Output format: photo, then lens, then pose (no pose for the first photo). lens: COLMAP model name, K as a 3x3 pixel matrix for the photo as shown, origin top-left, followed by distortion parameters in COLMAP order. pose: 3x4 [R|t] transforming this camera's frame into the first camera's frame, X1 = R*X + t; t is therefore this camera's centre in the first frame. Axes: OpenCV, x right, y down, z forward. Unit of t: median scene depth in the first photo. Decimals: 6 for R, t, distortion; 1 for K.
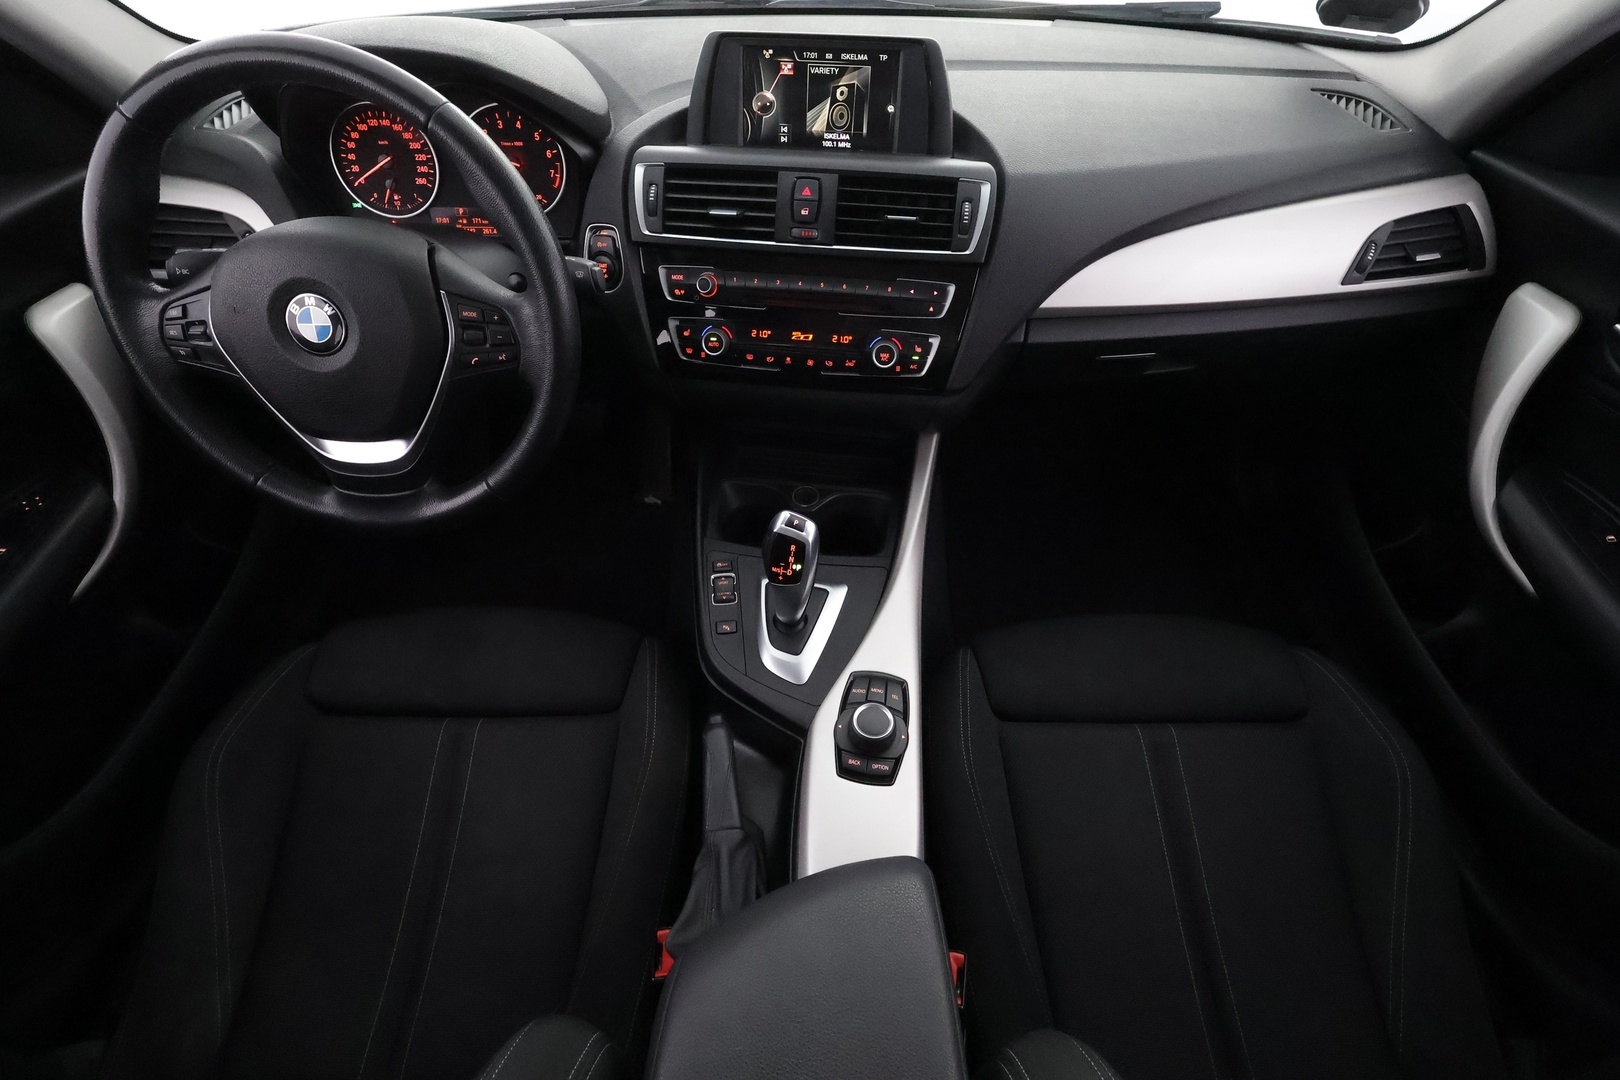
lens RADIAL K [[736.1, 0, 819.1], [0, 736.1, 541.0], [0, 0, 1]] dist [-0.001460, 0.000648]
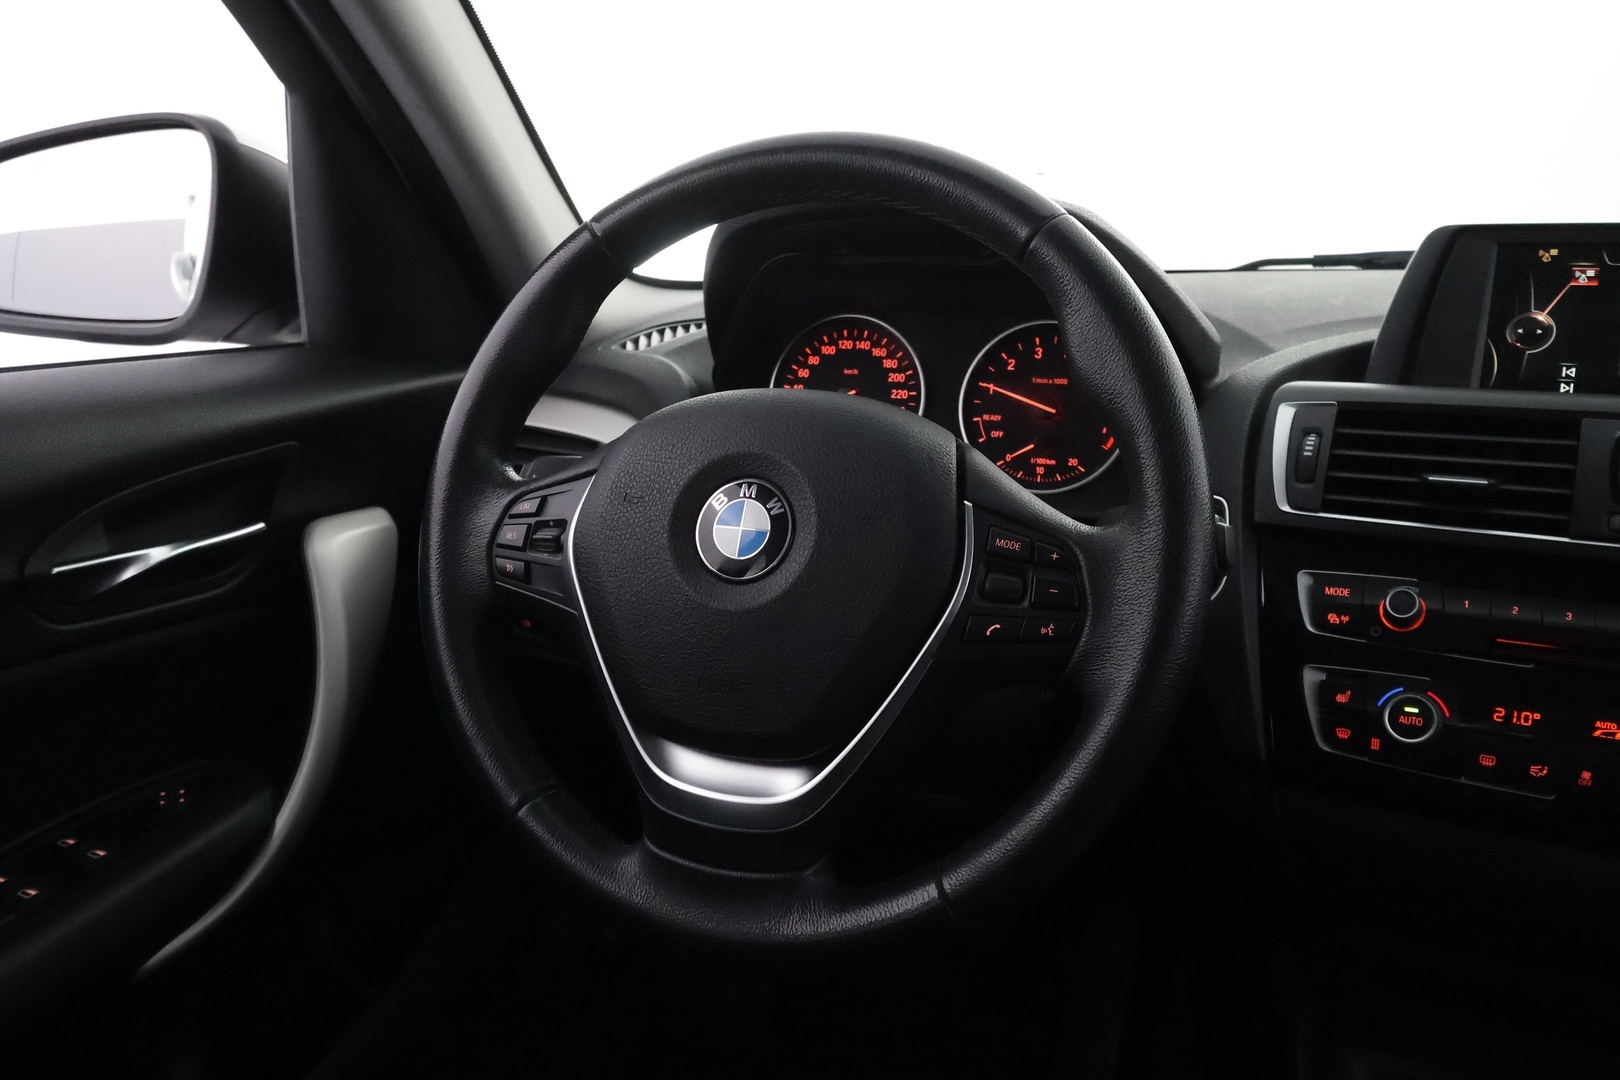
lens RADIAL K [[1268.0, 0, 818.3], [0, 1268.0, 546.6], [0, 0, 1]] dist [-0.004764, 0.004123]
pose [[0.932897, 0.081343, -0.350837, -0.223111], [-0.252951, 0.841419, -0.477525, 0.124866], [0.256357, 0.534226, 0.805533, 0.186746]]
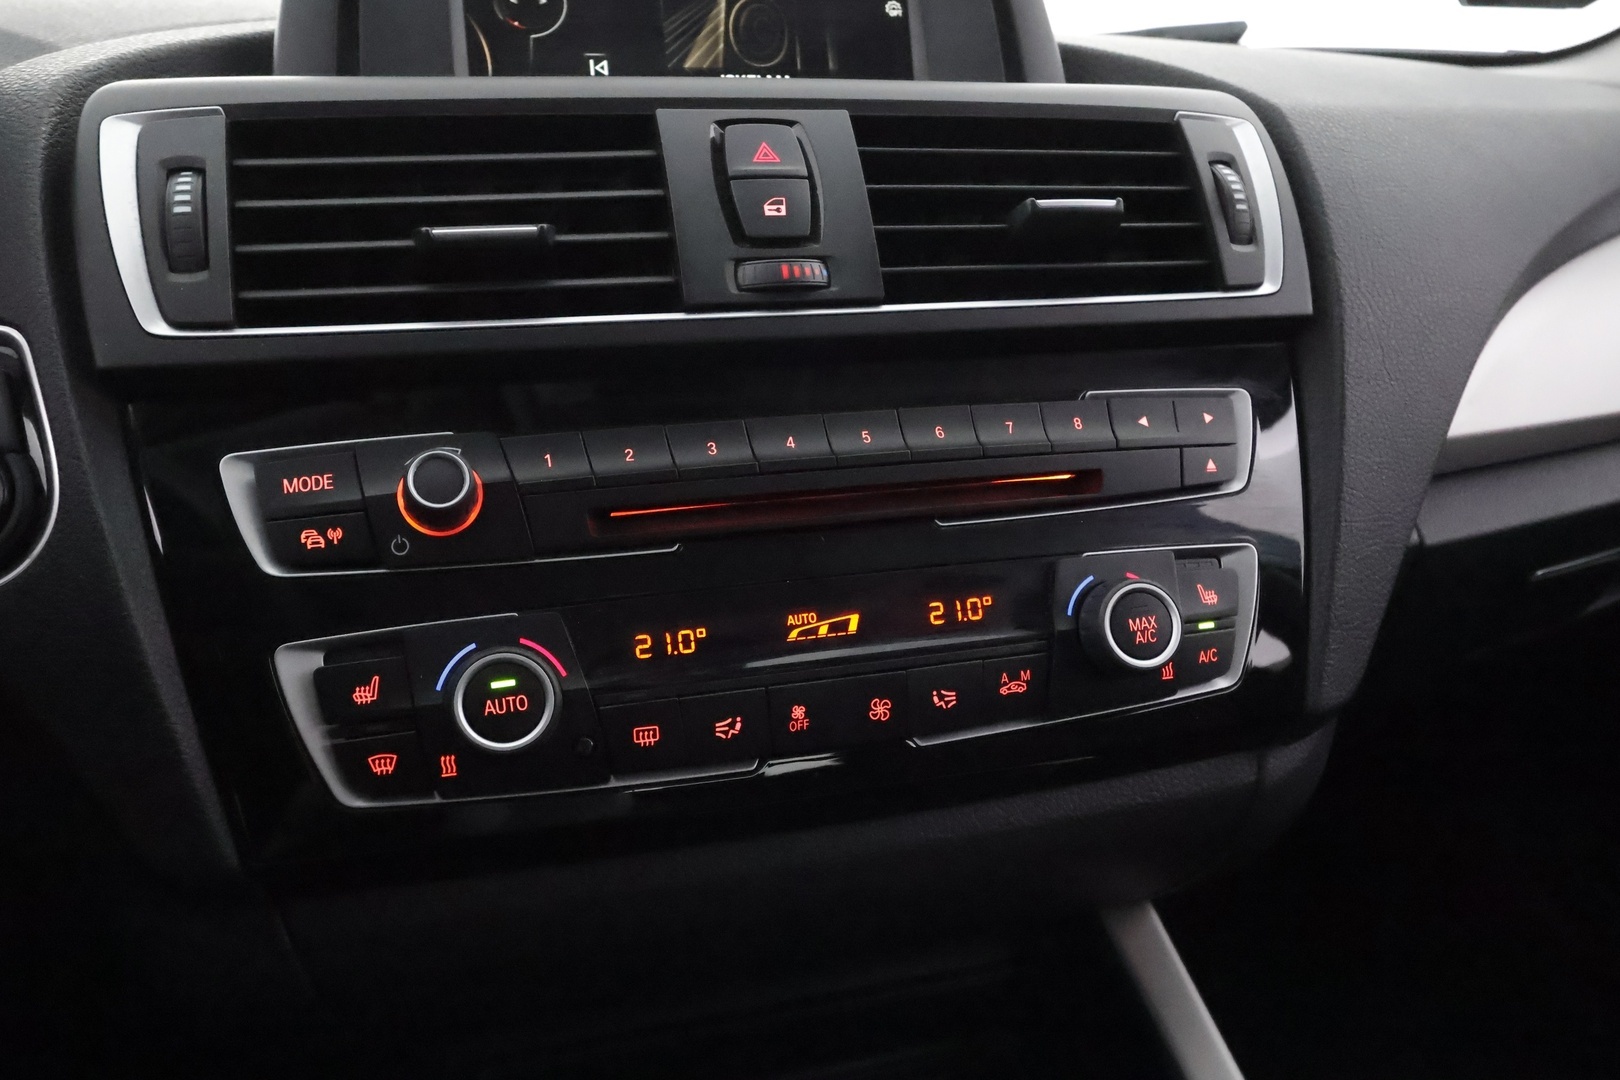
lens RADIAL K [[1268.0, 0, 819.3], [0, 1268.0, 545.9], [0, 0, 1]] dist [-0.004764, 0.004123]
pose [[0.912771, -0.128398, 0.387766, -0.204101], [0.297904, 0.858752, -0.416892, -0.111033], [-0.279466, 0.496044, 0.822094, 0.612812]]
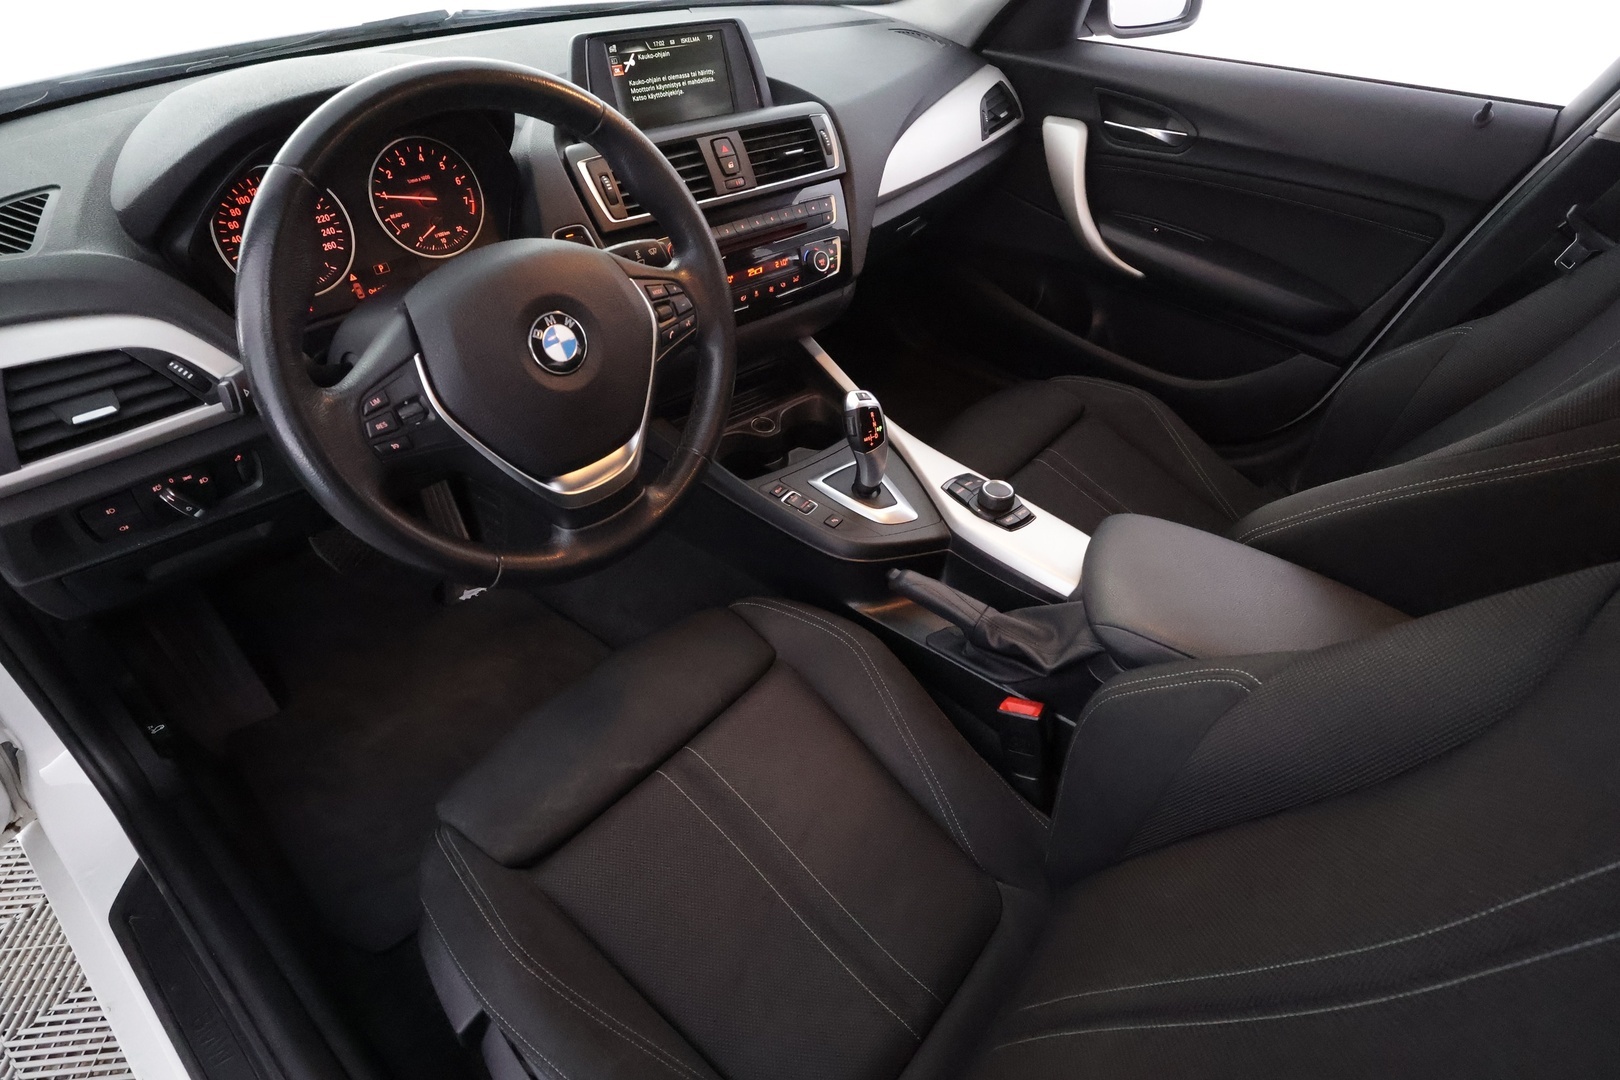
lens RADIAL K [[807.0, 0, 817.6], [0, 807.0, 539.3], [0, 0, 1]] dist [-0.008867, 0.000544]
pose [[0.652660, -0.483402, 0.583402, -0.916604], [0.520079, 0.845789, 0.118994, -0.020985], [-0.550957, 0.225753, 0.803419, 0.021935]]
